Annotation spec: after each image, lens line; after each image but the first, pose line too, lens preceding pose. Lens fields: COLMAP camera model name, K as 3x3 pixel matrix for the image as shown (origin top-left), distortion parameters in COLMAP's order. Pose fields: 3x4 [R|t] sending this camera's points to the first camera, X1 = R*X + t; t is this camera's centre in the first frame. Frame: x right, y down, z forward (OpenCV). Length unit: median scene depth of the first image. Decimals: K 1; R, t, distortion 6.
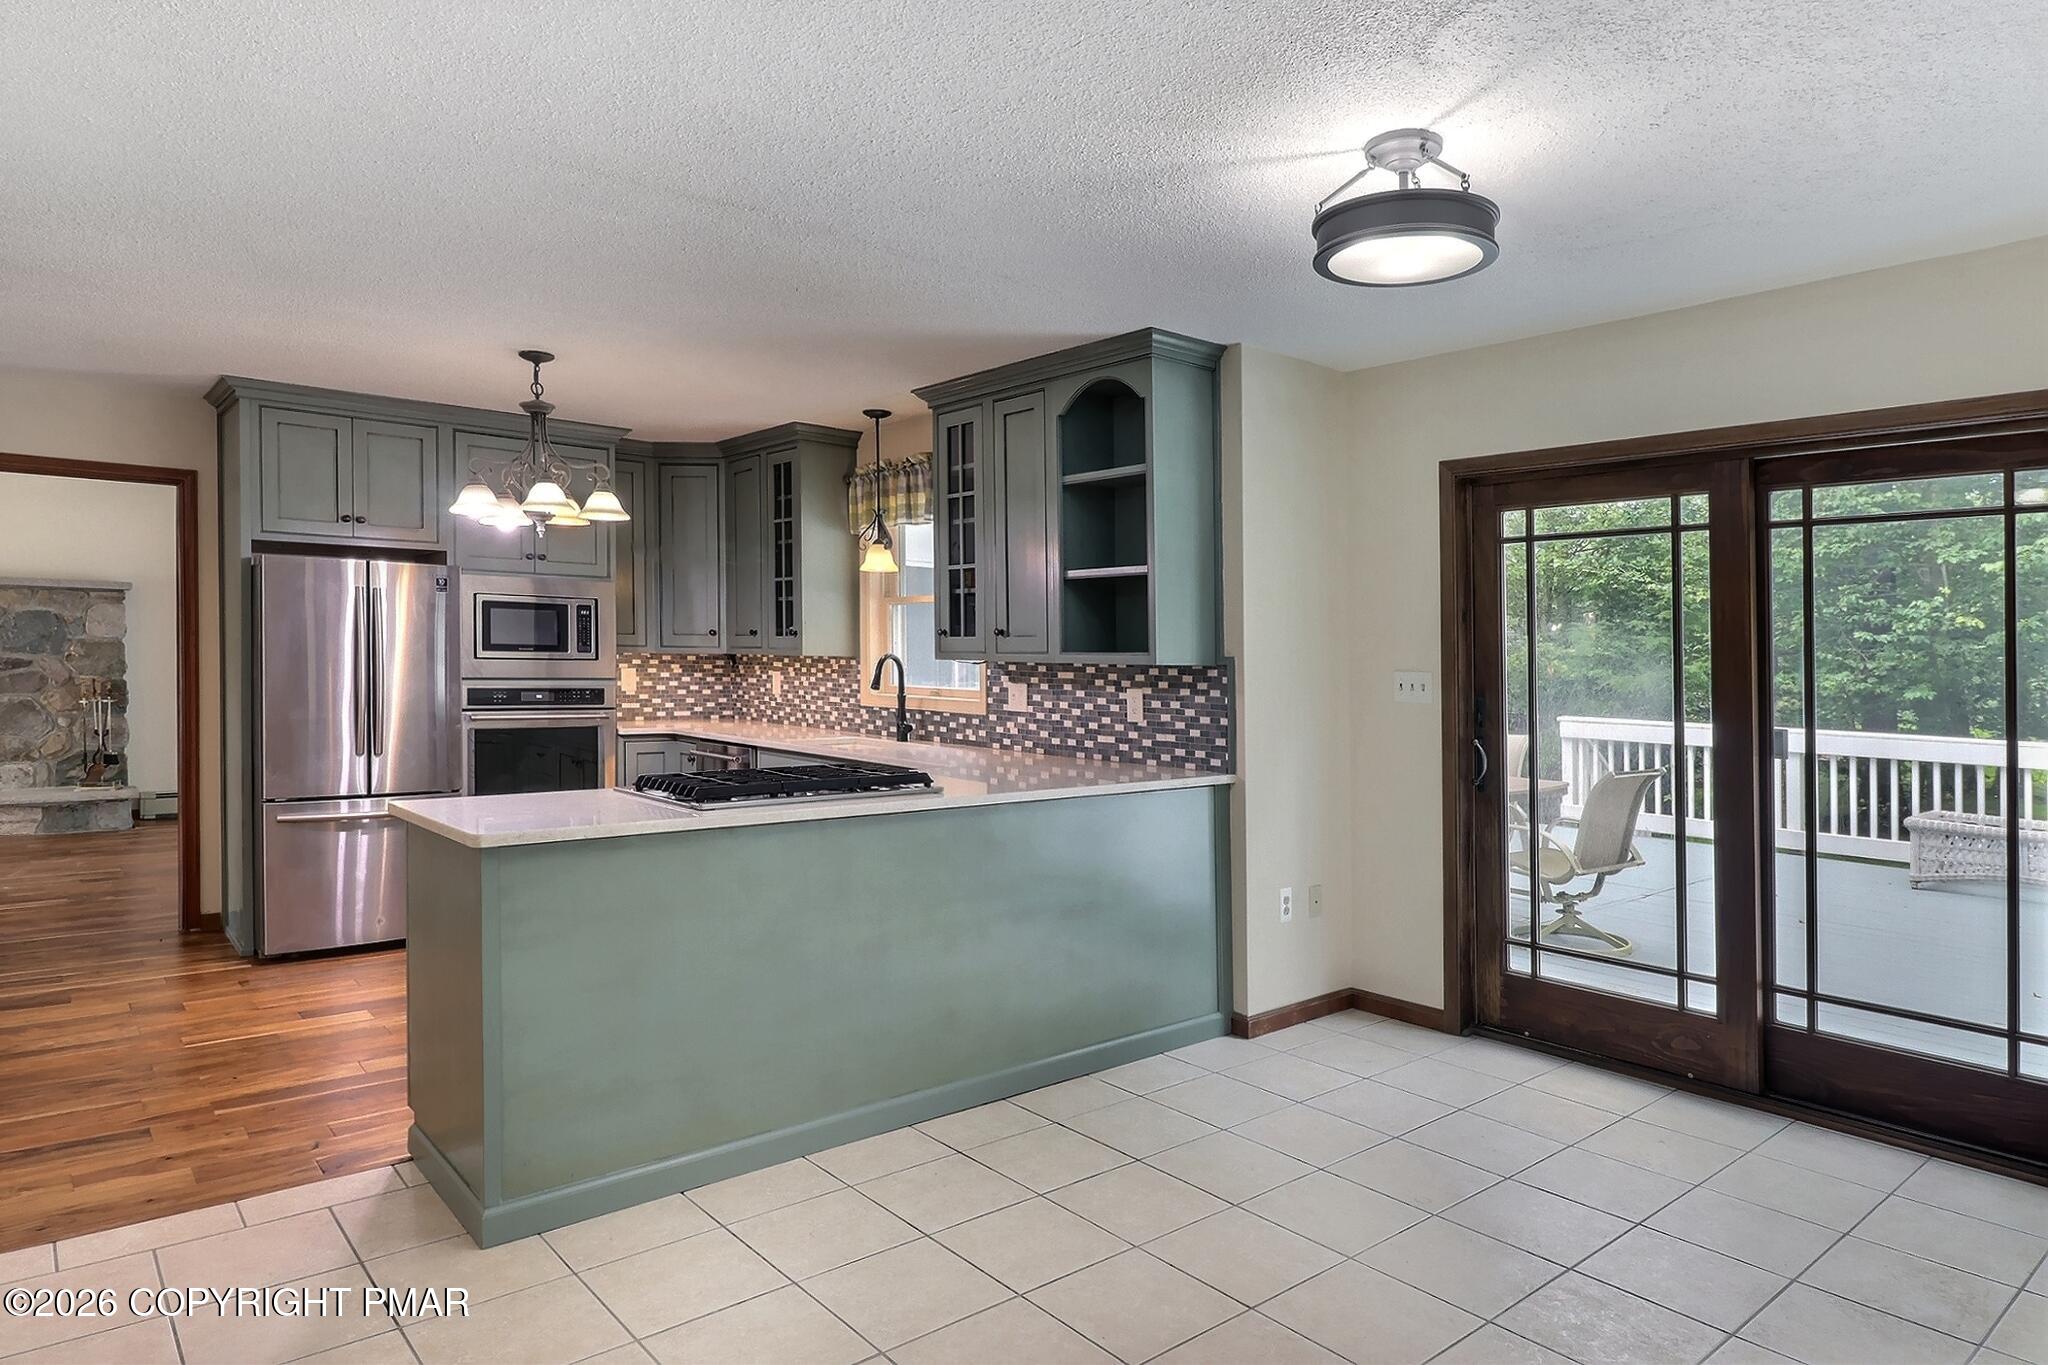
lens RADIAL K [[1216.0, 0, 1046.6], [0, 1216.0, 733.3], [0, 0, 1]] dist [-0.013966, -0.000118]
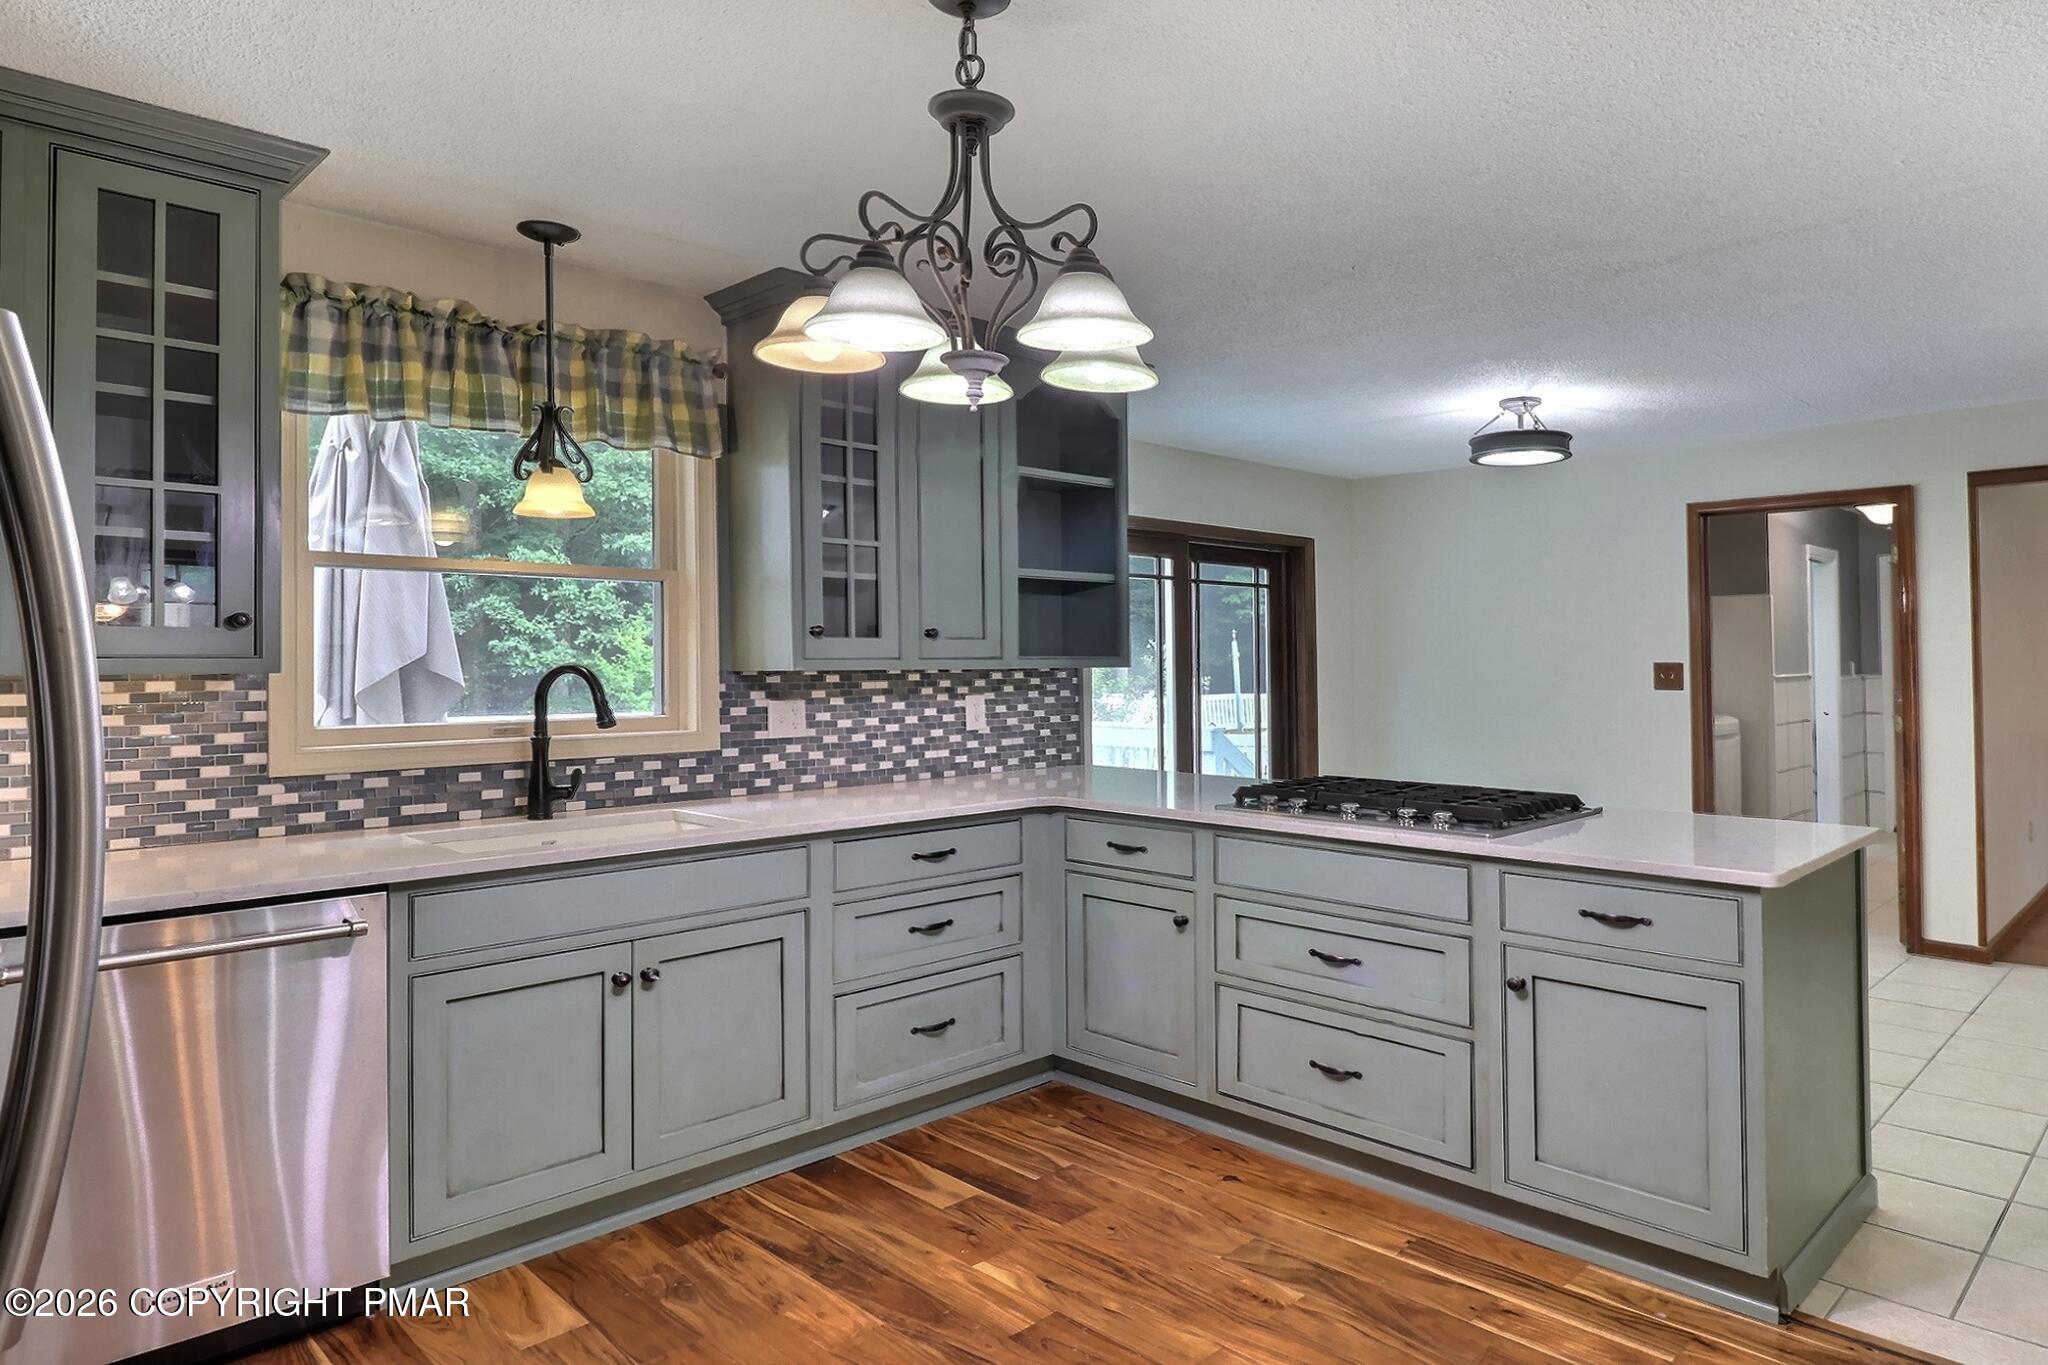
lens RADIAL K [[1086.0, 0, 1114.9], [0, 1086.0, 673.0], [0, 0, 1]] dist [0.000595, -0.001831]
pose [[-0.031395, -0.028070, 0.999113, -0.686940], [0.066840, 0.997309, 0.030120, -0.063773], [-0.997270, 0.067726, -0.029434, 0.815791]]
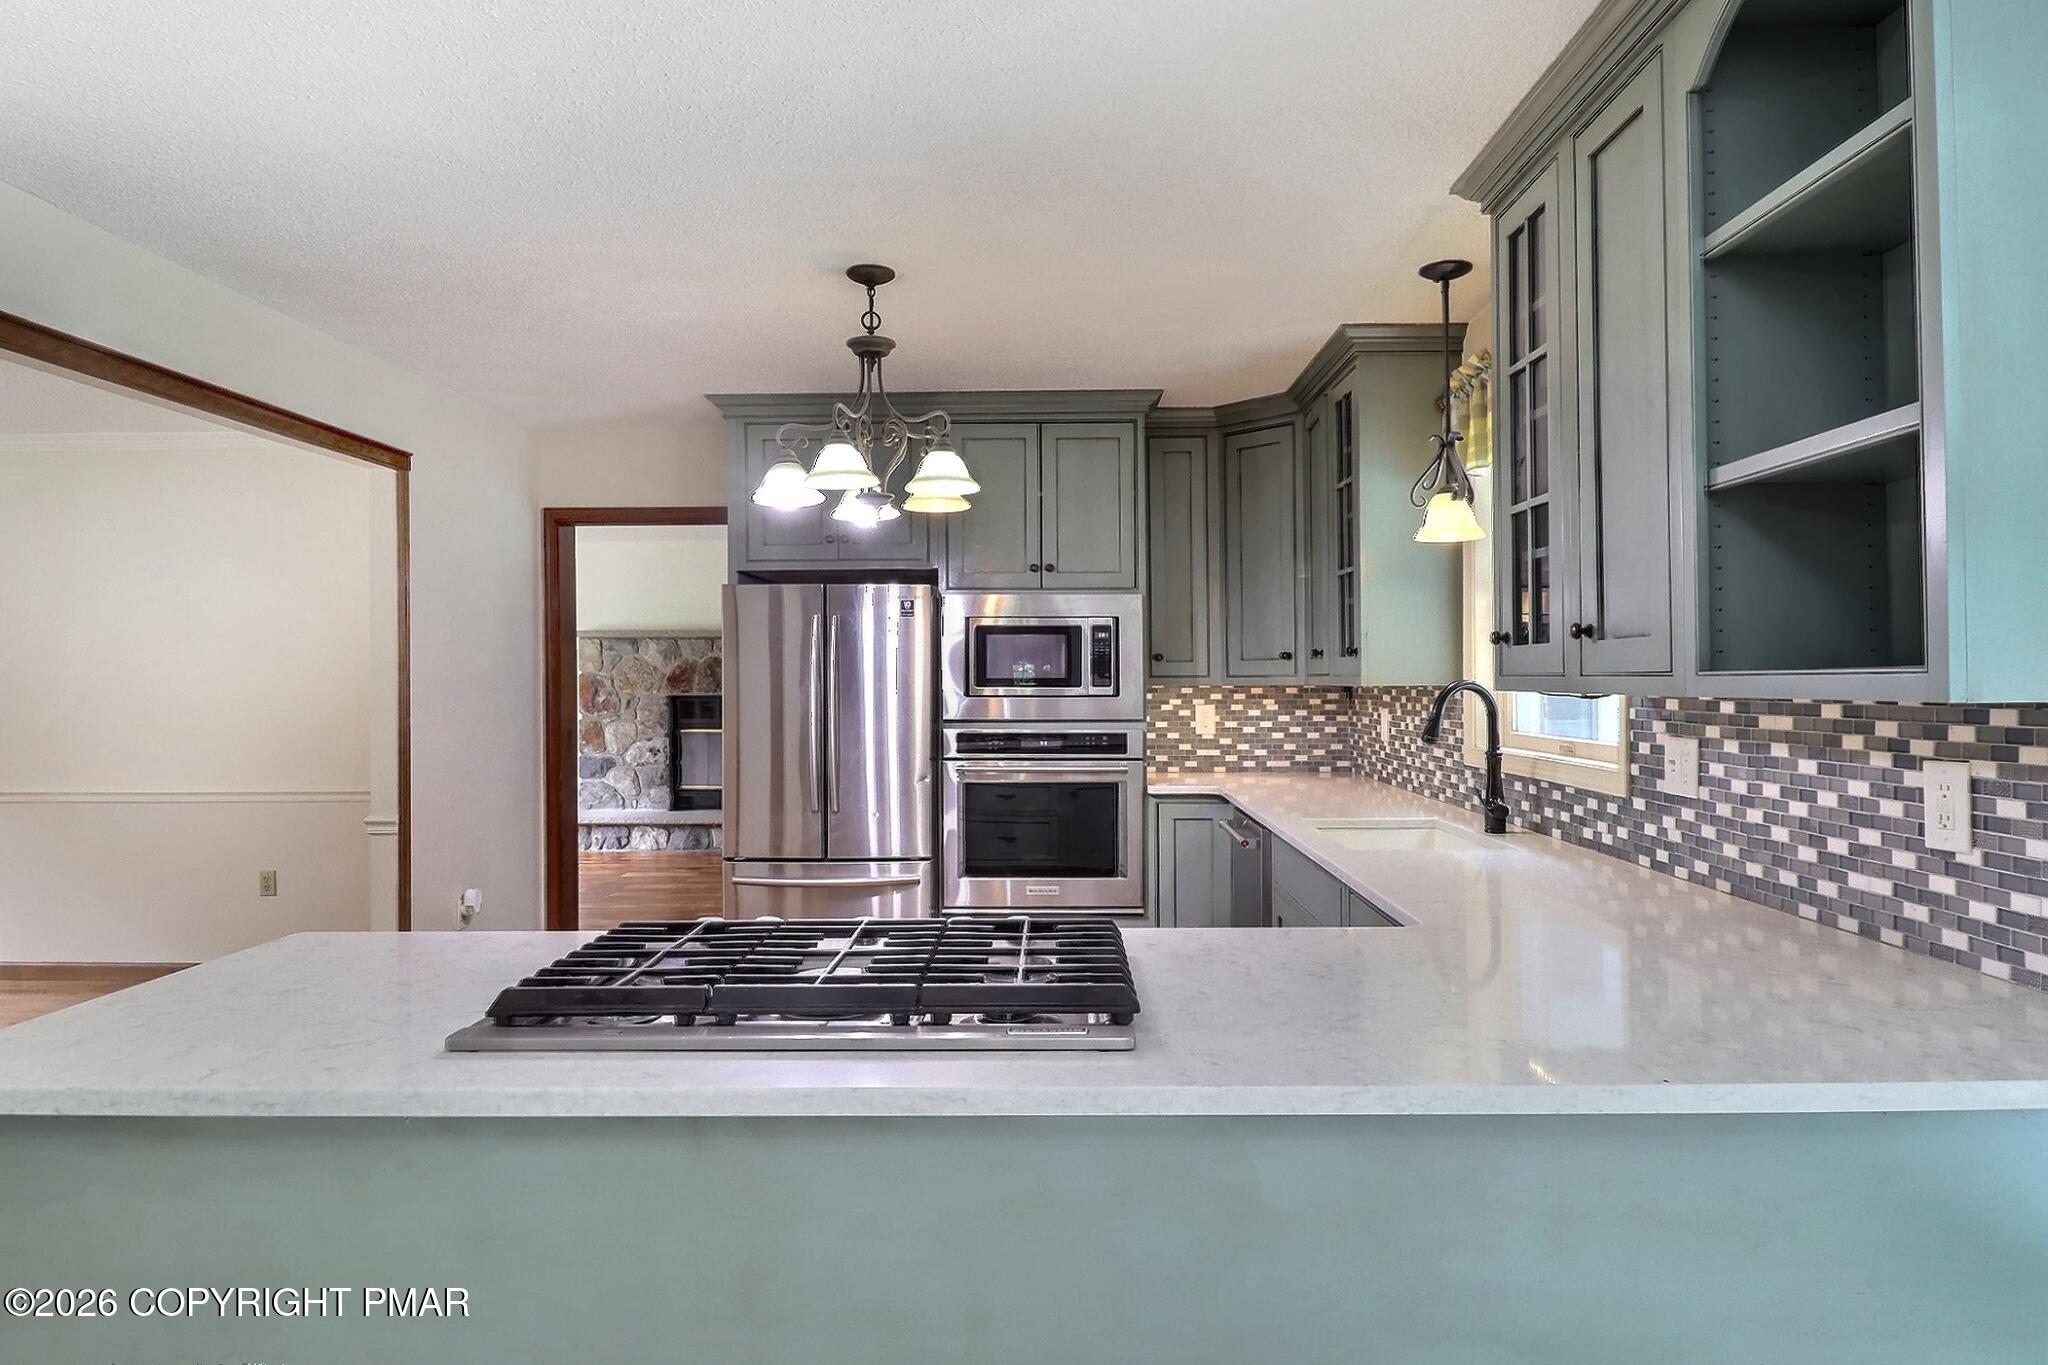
lens RADIAL K [[1163.5, 0, 1016.9], [0, 1163.5, 727.4], [0, 0, 1]] dist [0.004497, -0.017780]
pose [[0.745470, 0.006044, -0.666511, 0.086362], [-0.024202, 0.999545, -0.018006, -0.030422], [0.666099, 0.029554, 0.745277, 0.481049]]
